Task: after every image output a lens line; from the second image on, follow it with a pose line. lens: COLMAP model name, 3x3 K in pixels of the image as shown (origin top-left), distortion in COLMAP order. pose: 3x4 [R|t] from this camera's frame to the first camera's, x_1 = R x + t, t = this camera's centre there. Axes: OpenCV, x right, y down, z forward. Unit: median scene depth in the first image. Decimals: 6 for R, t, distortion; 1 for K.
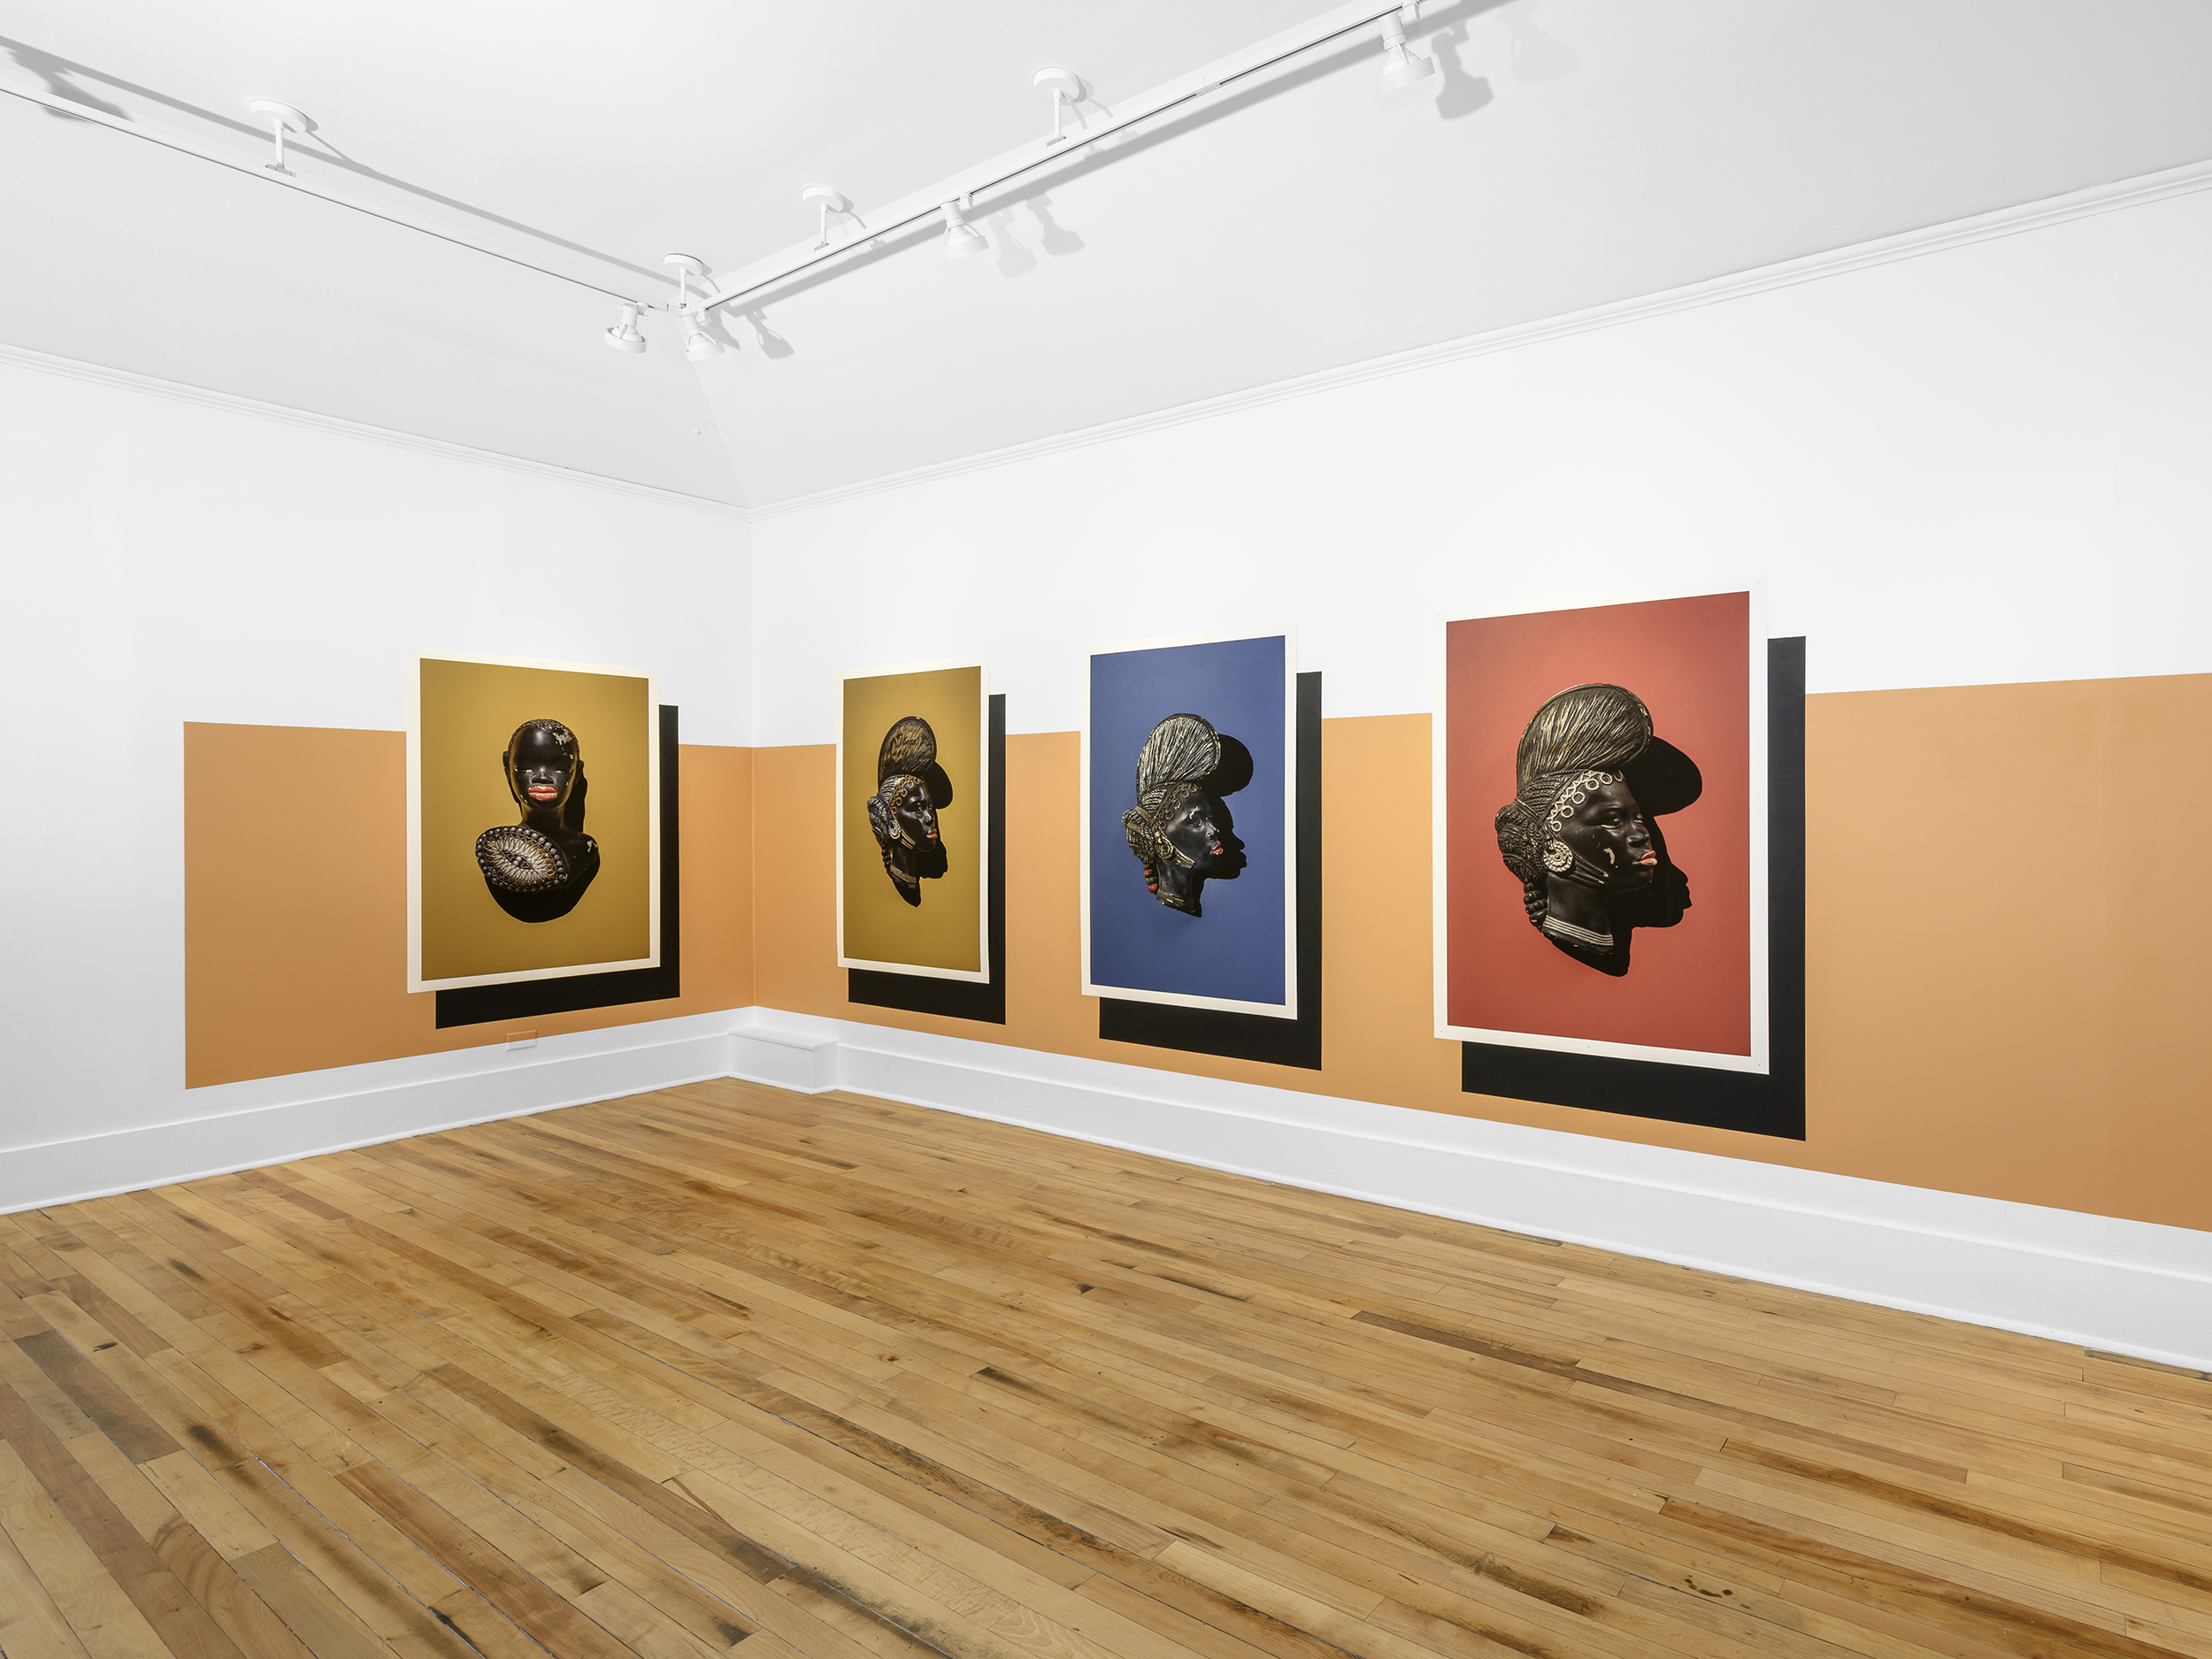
lens RADIAL K [[1136.9, 0, 1099.3], [0, 1136.9, 815.7], [0, 0, 1]] dist [0.023929, -0.001394]
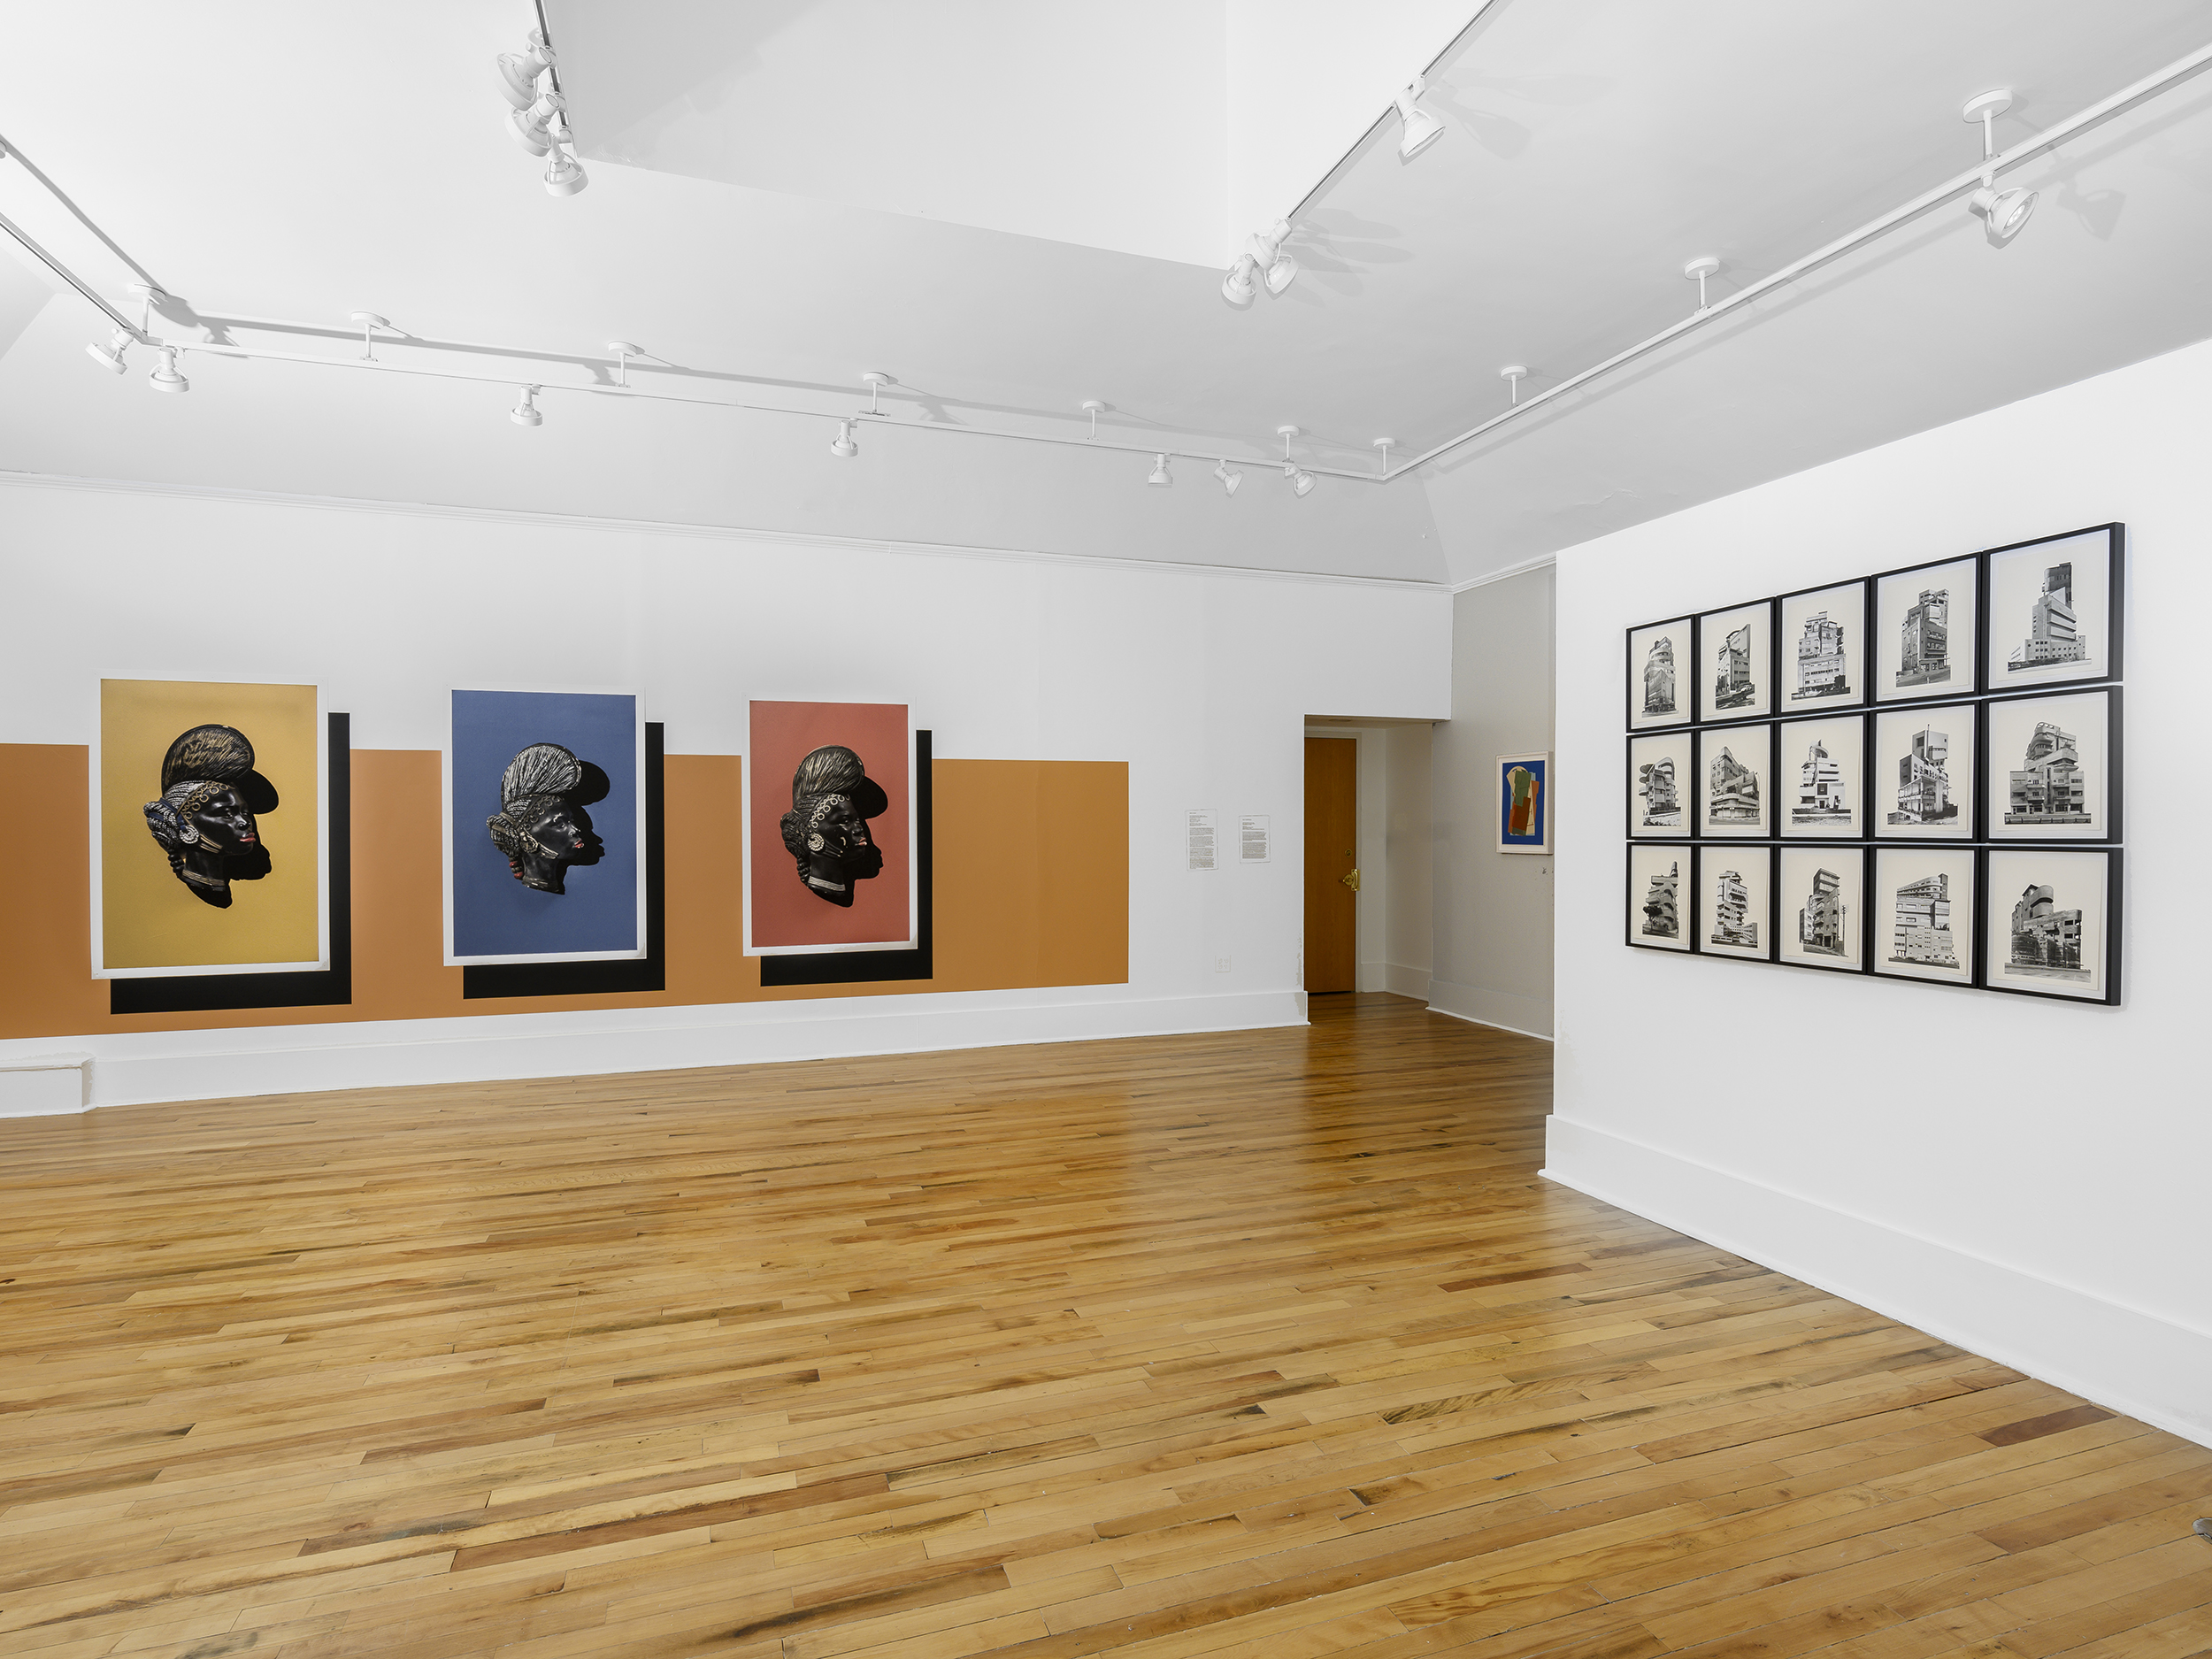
lens RADIAL K [[1136.9, 0, 1105.2], [0, 1136.9, 838.1], [0, 0, 1]] dist [0.023929, -0.001394]
pose [[0.574642, -0.015786, 0.818253, -0.665590], [0.002946, 0.999847, 0.017220, 0.000312], [-0.818399, -0.007485, 0.574601, -0.317485]]
